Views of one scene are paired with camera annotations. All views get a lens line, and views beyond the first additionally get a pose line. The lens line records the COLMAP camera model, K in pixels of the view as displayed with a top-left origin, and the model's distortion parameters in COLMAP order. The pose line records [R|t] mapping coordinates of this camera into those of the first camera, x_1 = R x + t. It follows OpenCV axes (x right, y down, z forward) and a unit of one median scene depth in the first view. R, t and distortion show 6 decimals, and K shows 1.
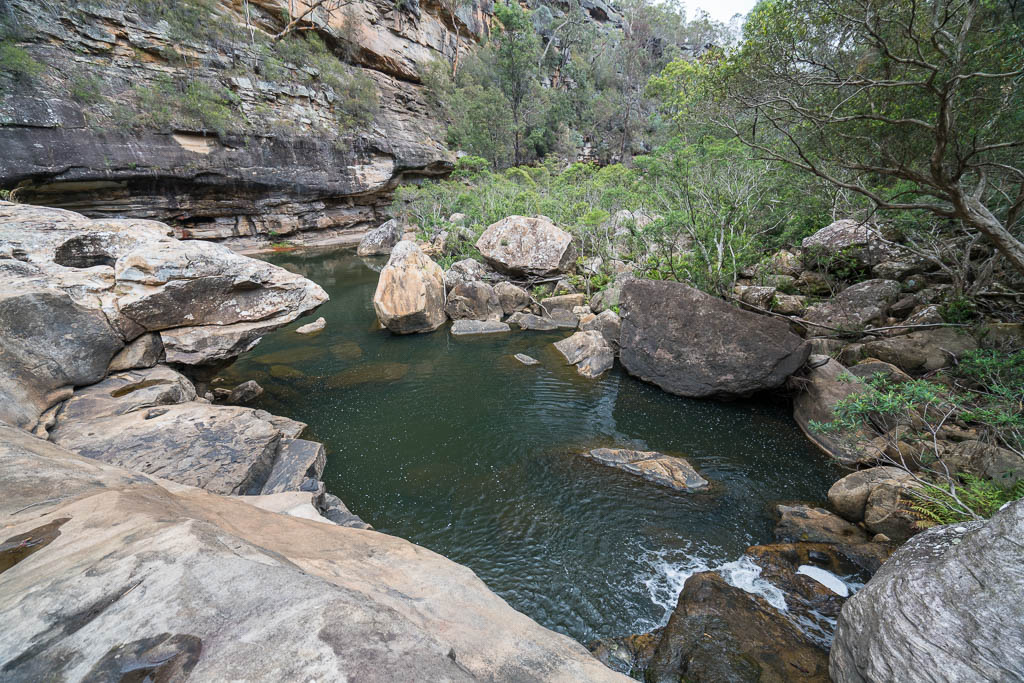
lens RADIAL K [[472.8, 0, 511.8], [0, 472.8, 341.5], [0, 0, 1]] dist [-0.000295, -0.000051]
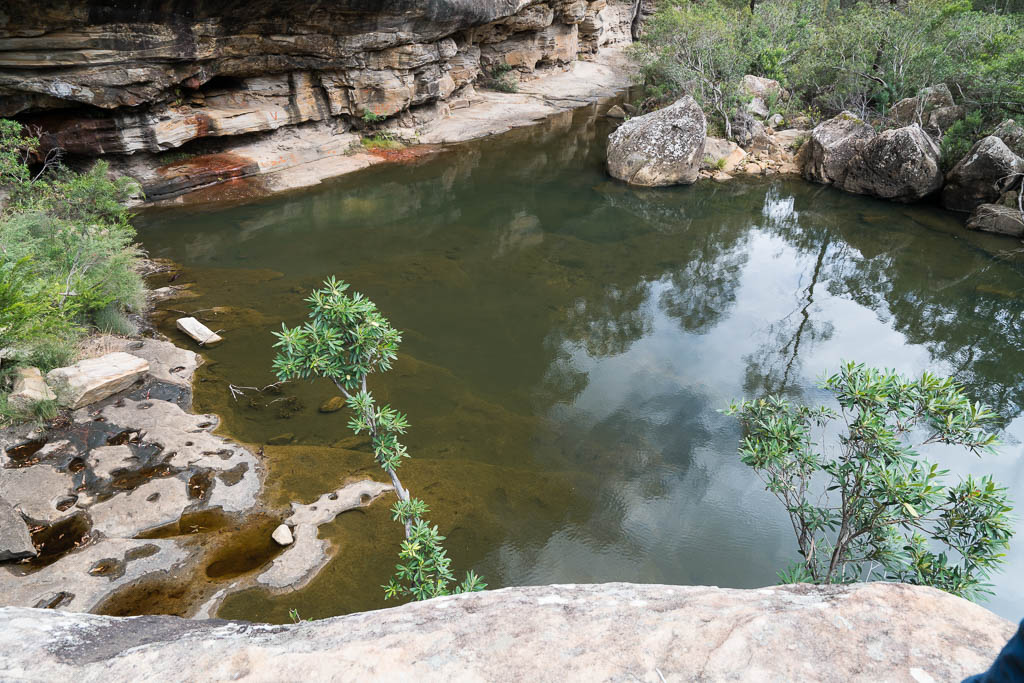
lens RADIAL K [[650.7, 0, 512.2], [0, 650.7, 340.8], [0, 0, 1]] dist [0.000641, 0.000653]
pose [[0.989881, -0.029874, 0.138718, -0.479702], [0.004916, 0.984220, 0.176880, -0.136210], [-0.141814, -0.174409, 0.974408, 0.380370]]
